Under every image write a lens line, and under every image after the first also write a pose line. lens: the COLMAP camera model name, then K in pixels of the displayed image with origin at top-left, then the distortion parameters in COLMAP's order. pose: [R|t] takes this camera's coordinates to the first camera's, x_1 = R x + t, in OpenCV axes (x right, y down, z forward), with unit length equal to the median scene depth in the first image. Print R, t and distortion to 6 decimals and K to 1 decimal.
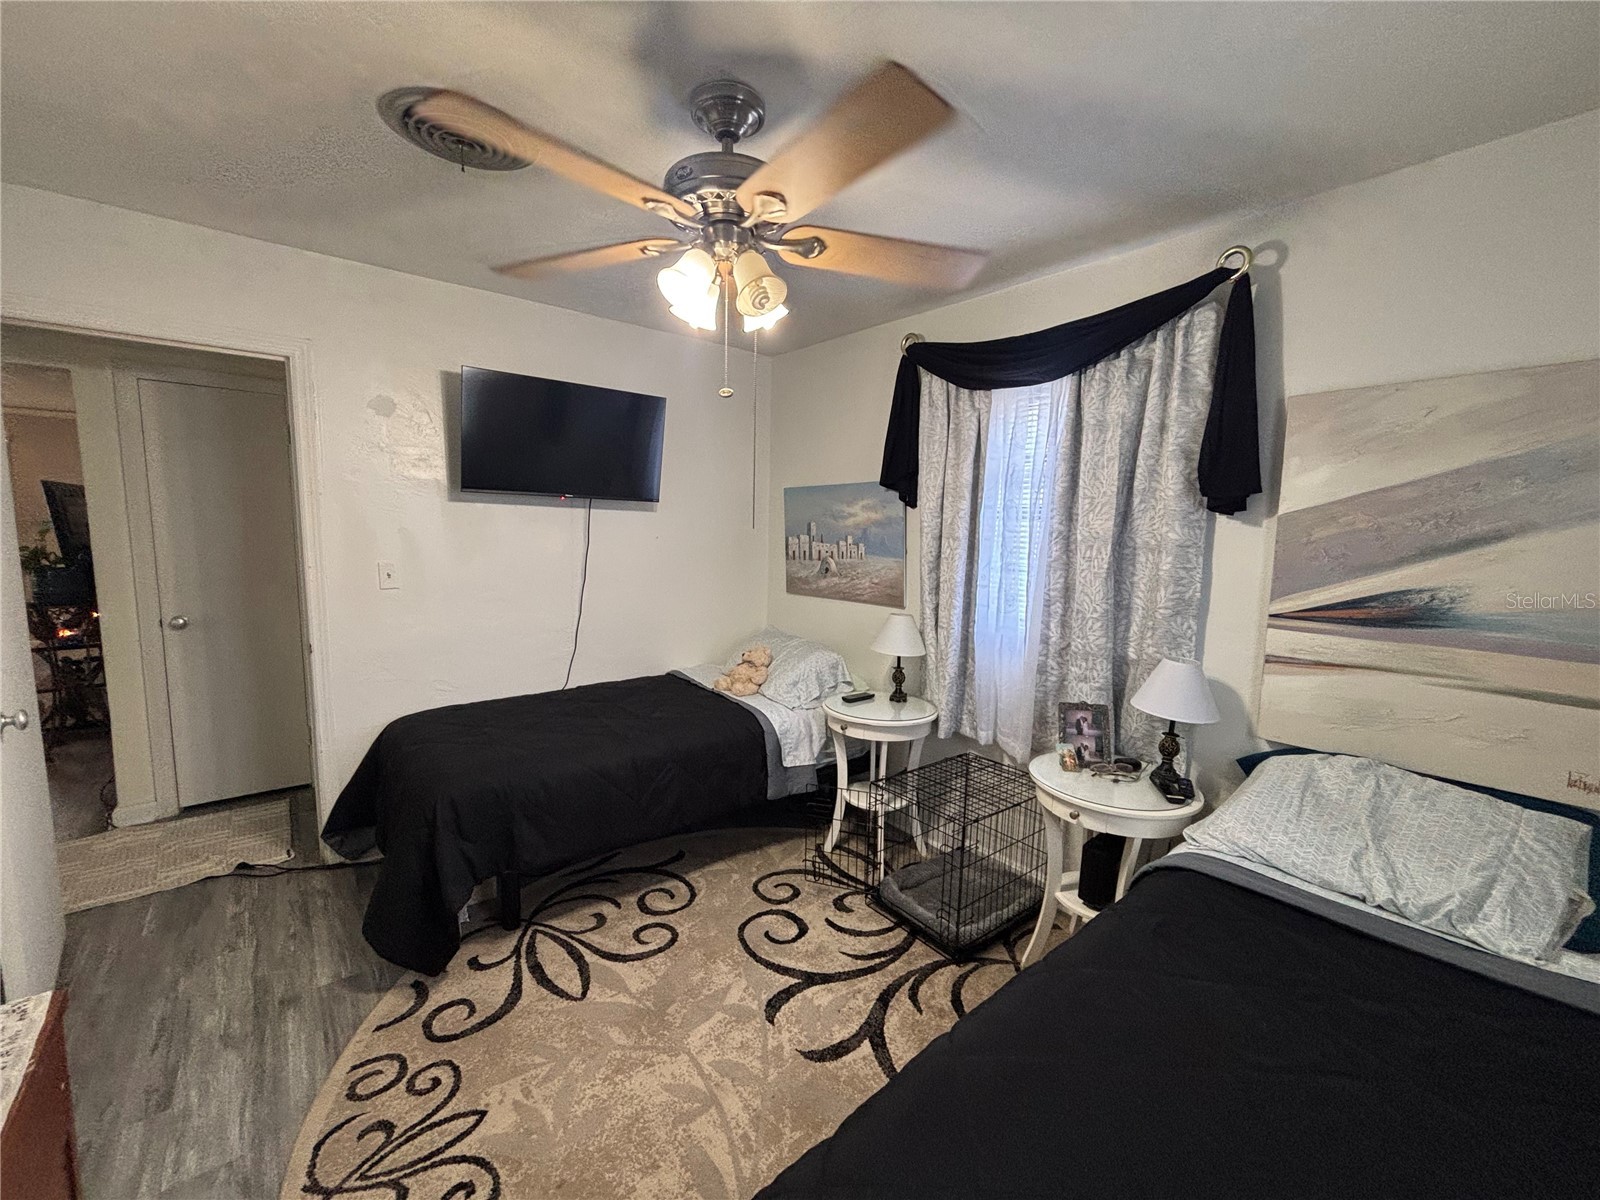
lens RADIAL K [[647.4, 0, 799.8], [0, 647.4, 598.1], [0, 0, 1]] dist [0.008525, -0.000046]
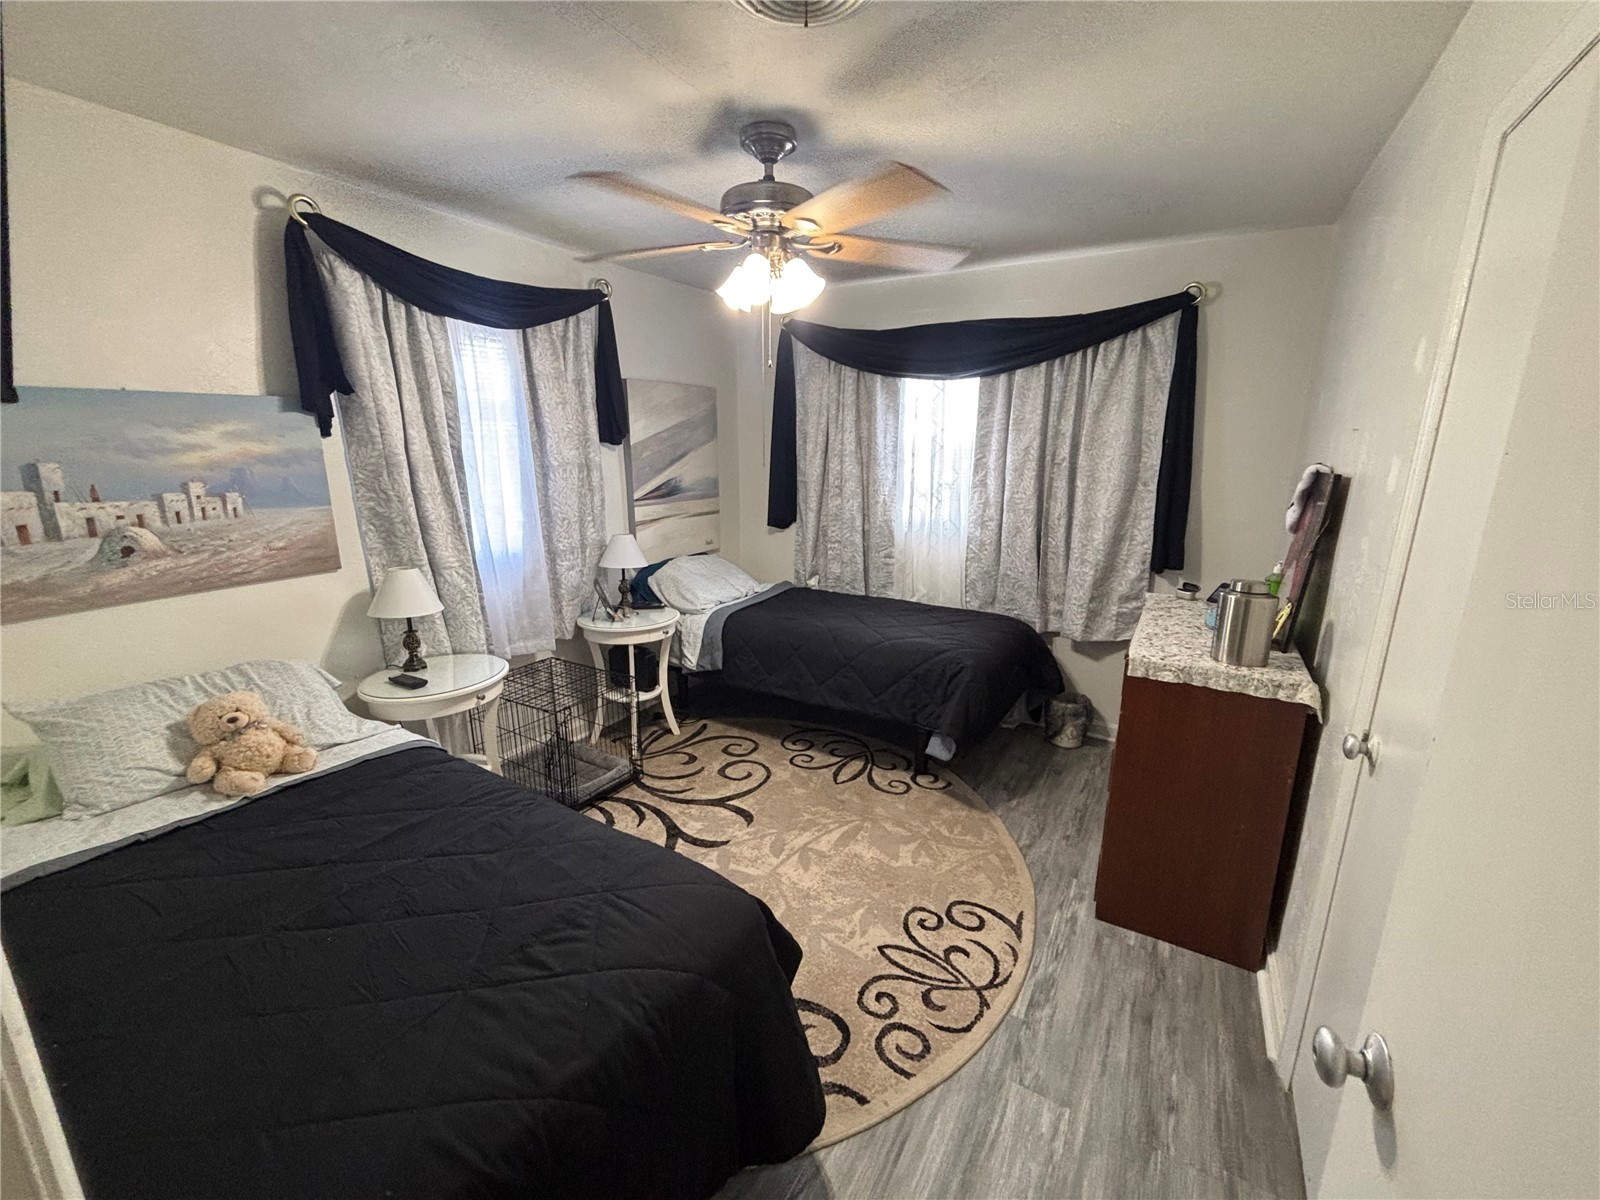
lens RADIAL K [[644.1, 0, 795.3], [0, 644.1, 598.4], [0, 0, 1]] dist [-0.001546, -0.000403]
pose [[-0.332015, -0.240848, 0.912008, -1.309623], [0.101272, 0.952164, 0.288320, -0.211279], [-0.937822, 0.188087, -0.291742, 1.298368]]
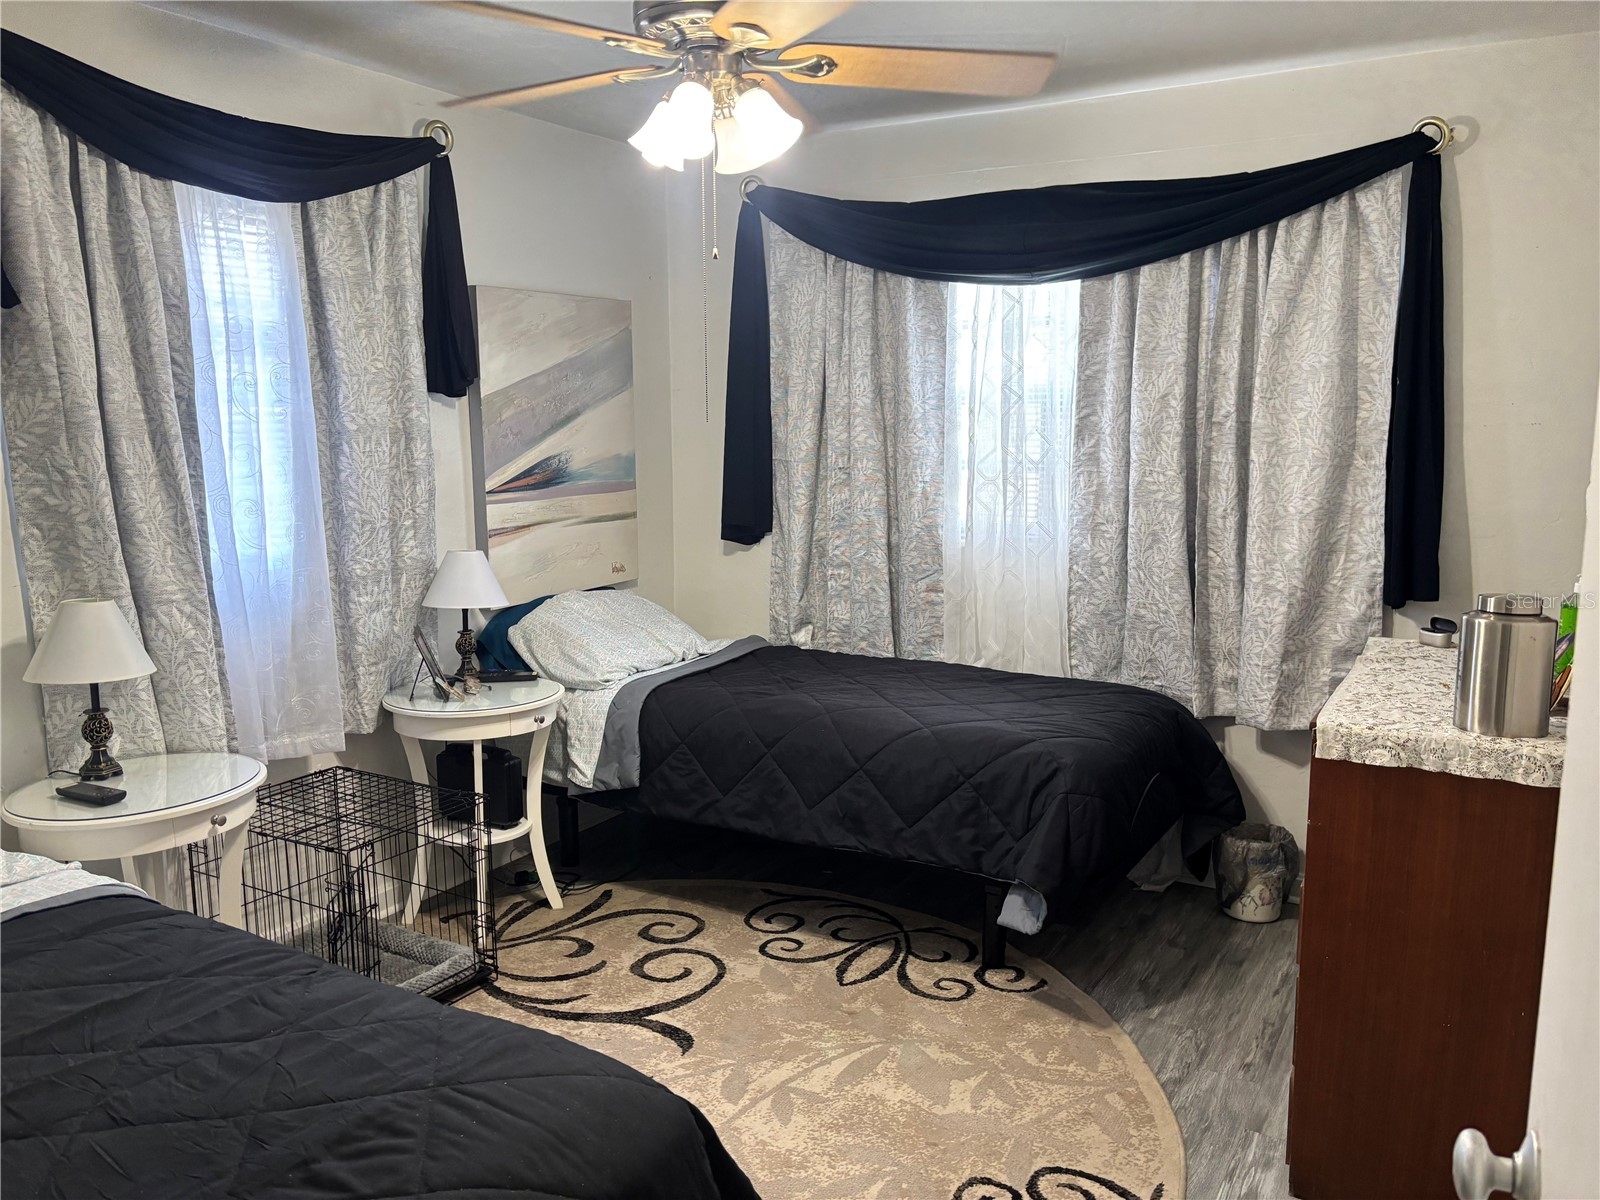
lens RADIAL K [[1222.2, 0, 792.1], [0, 1222.2, 601.0], [0, 0, 1]] dist [0.007858, 0.021247]
pose [[-0.339778, -0.160572, 0.926697, -1.480623], [0.106968, 0.972327, 0.207699, -0.182250], [-0.934403, 0.169698, -0.313199, 1.333930]]
